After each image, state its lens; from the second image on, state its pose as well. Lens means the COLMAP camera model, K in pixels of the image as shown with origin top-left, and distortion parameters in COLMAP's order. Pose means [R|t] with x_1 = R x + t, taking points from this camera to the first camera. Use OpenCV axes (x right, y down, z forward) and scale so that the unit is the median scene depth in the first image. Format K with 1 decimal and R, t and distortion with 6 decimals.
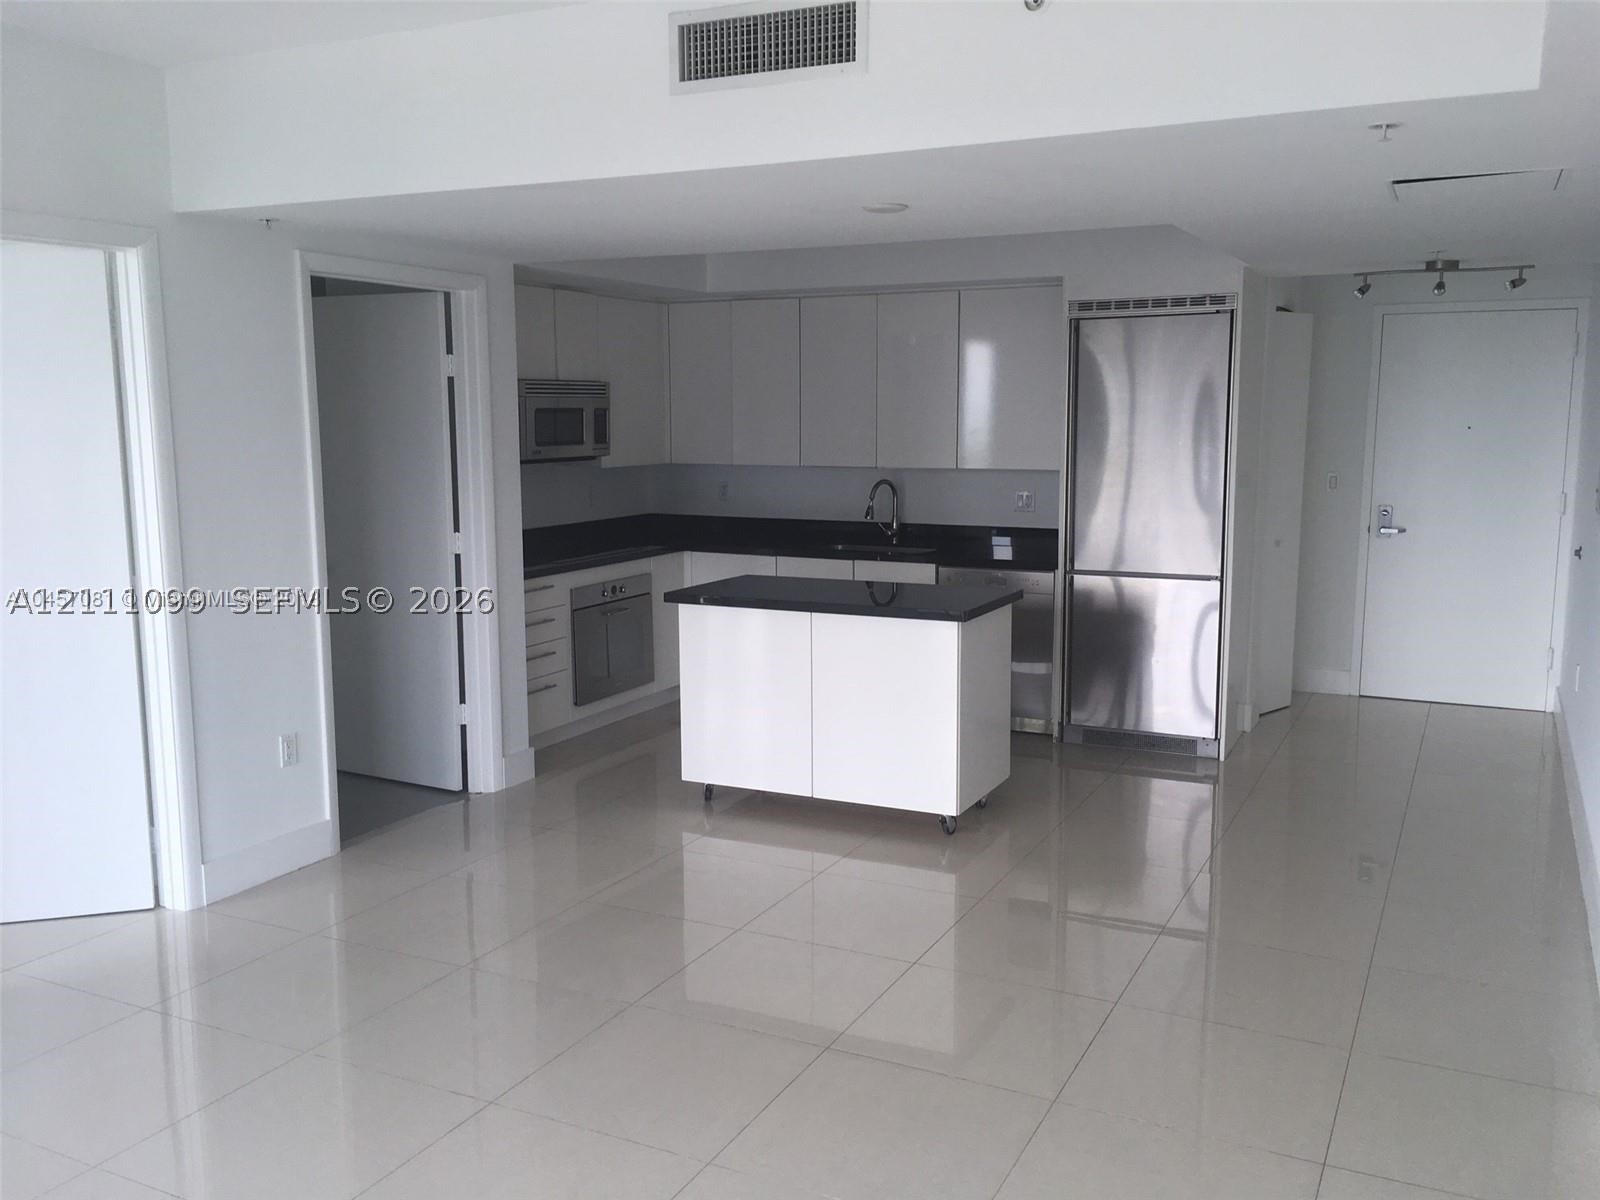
lens RADIAL K [[1382.9, 0, 800.0], [0, 1382.9, 600.0], [0, 0, 1]] dist [0.080566, -0.082161]
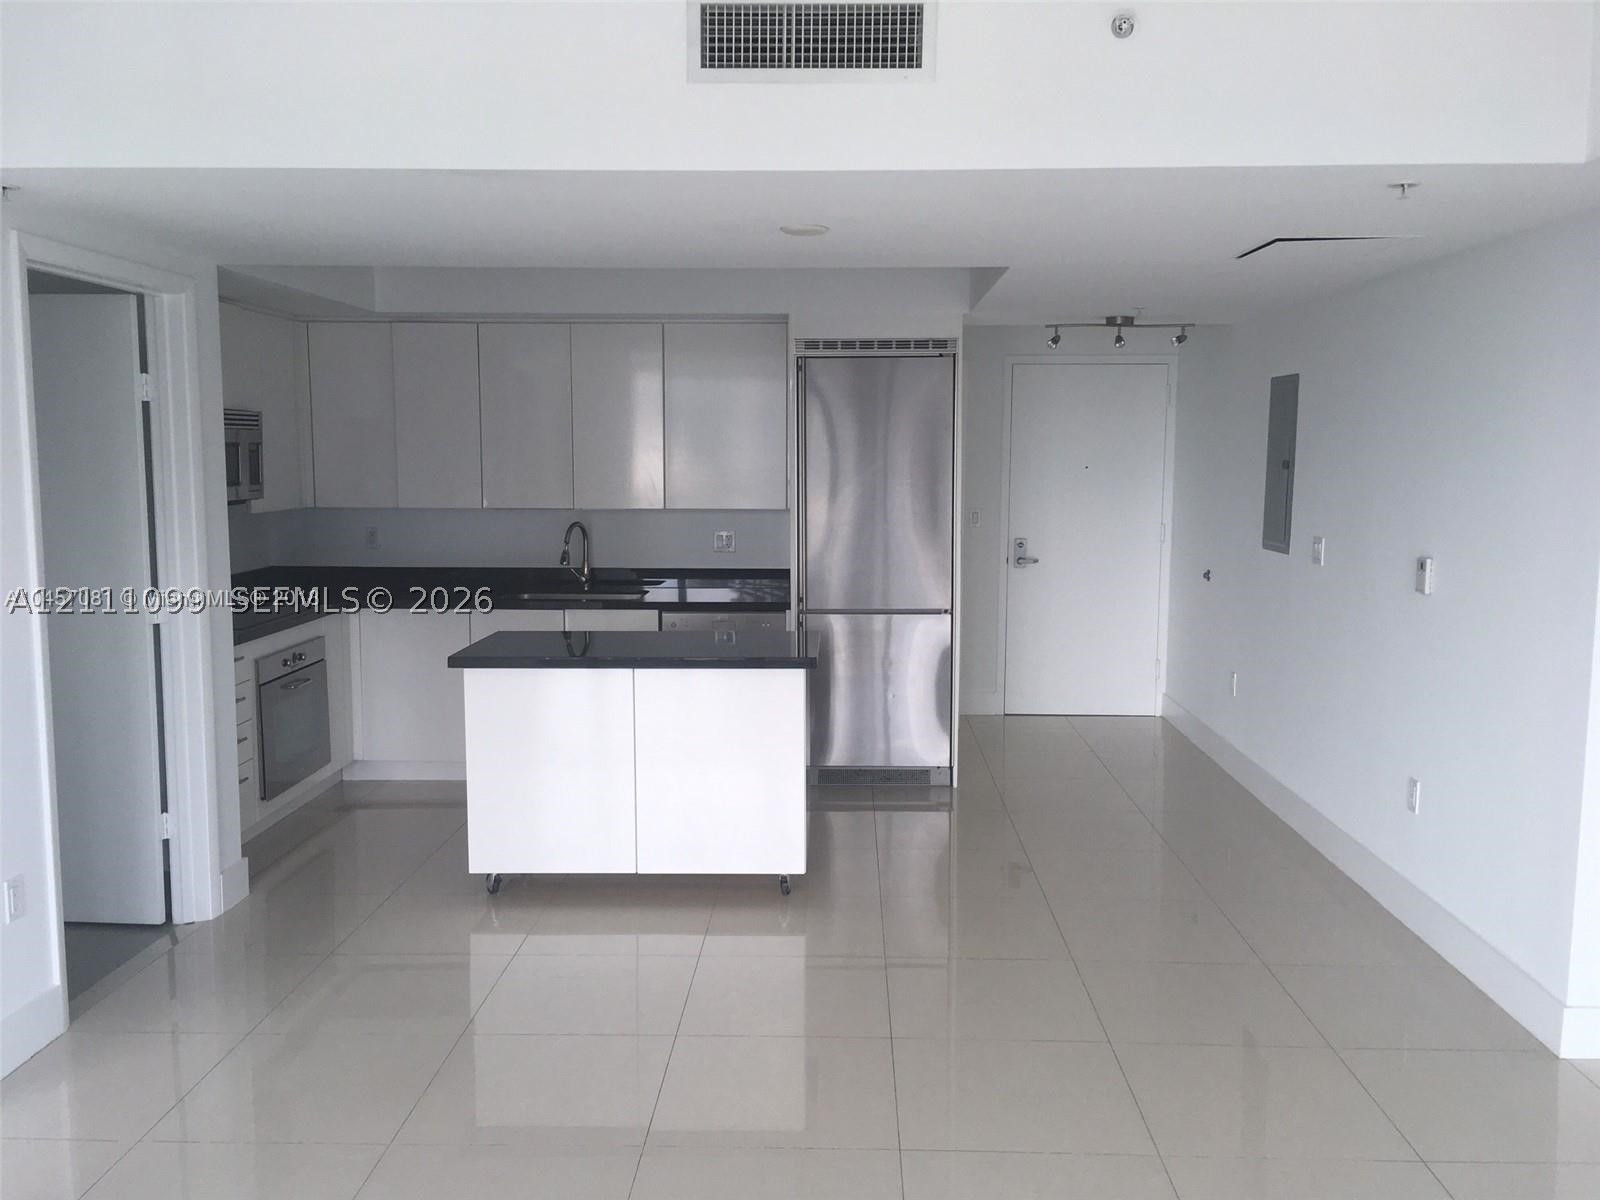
lens RADIAL K [[1382.9, 0, 800.0], [0, 1382.9, 600.0], [0, 0, 1]] dist [0.080566, -0.082161]
pose [[0.905569, -0.042014, 0.422114, -0.238405], [0.054257, 0.998382, -0.017026, -0.012706], [-0.420716, 0.038321, 0.906383, 0.114403]]
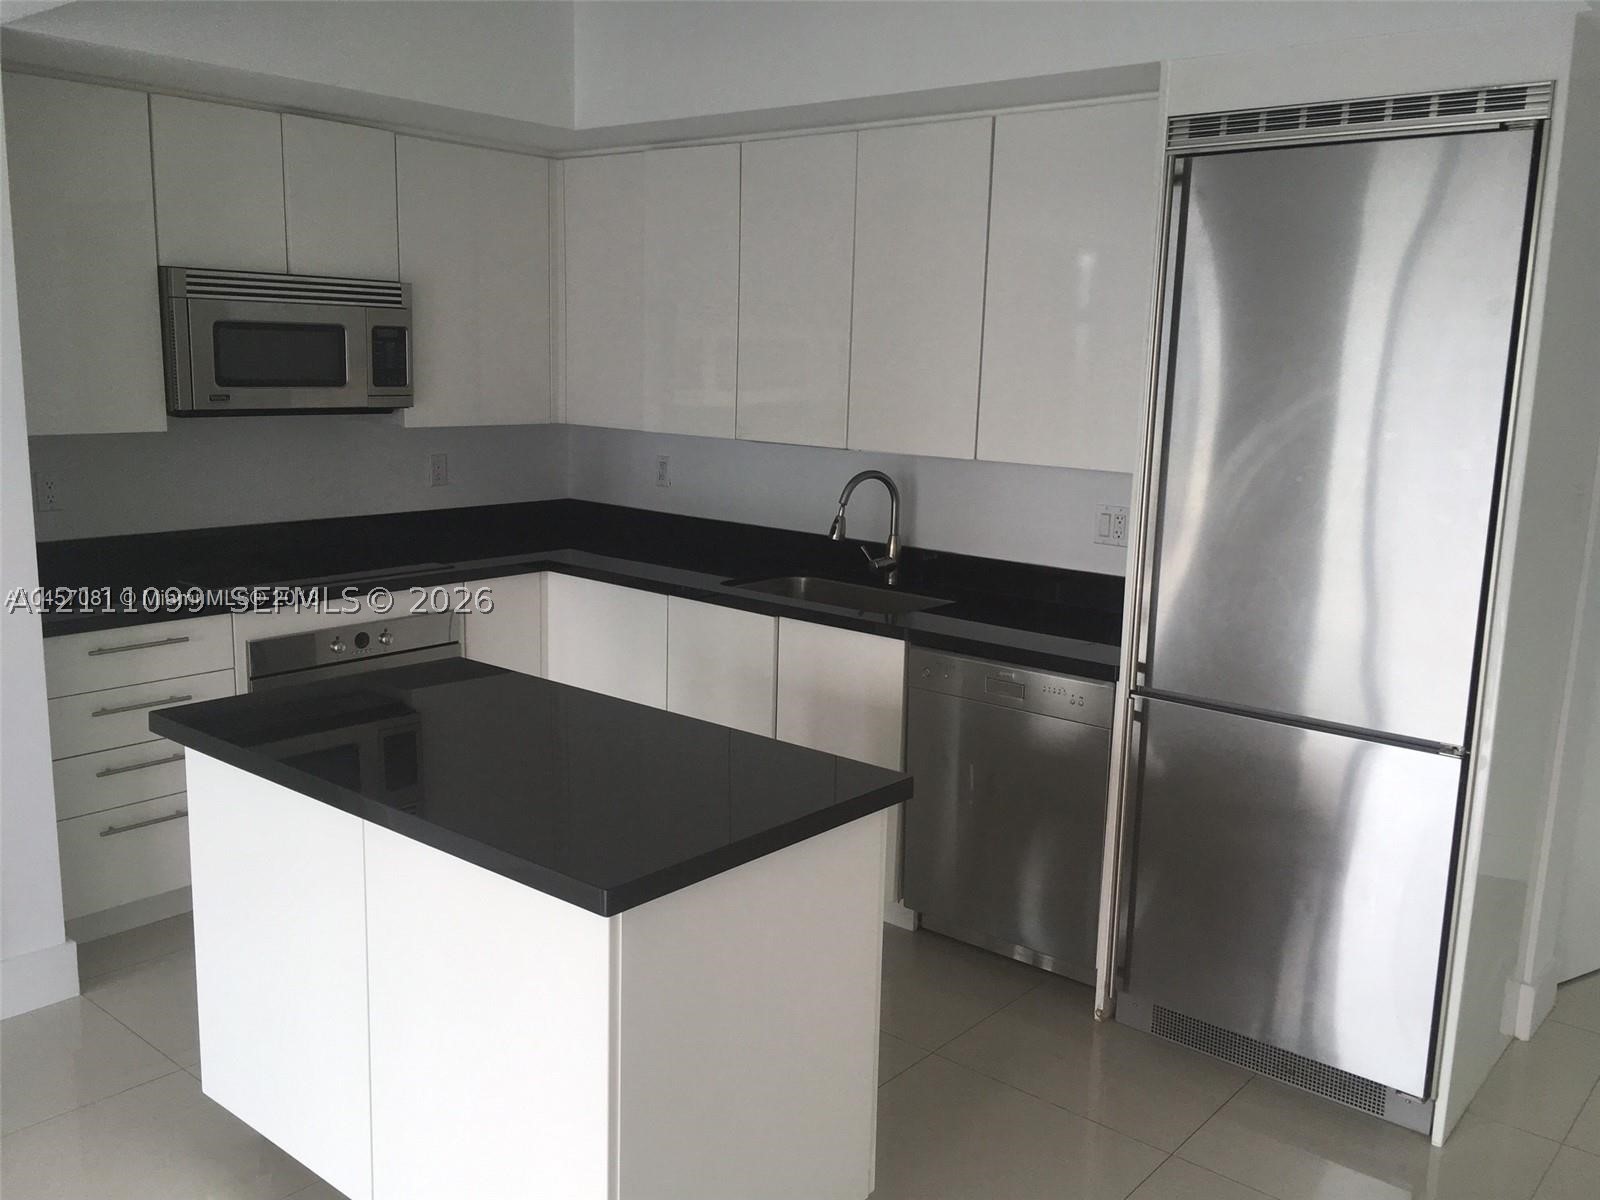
lens RADIAL K [[1352.5, 0, 815.6], [0, 1352.5, 600.7], [0, 0, 1]] dist [0.077091, -0.100299]
pose [[0.970708, 0.073867, -0.228627, 0.203220], [-0.063782, 0.996650, 0.051199, -0.073077], [0.231643, -0.035117, 0.972167, 0.546666]]
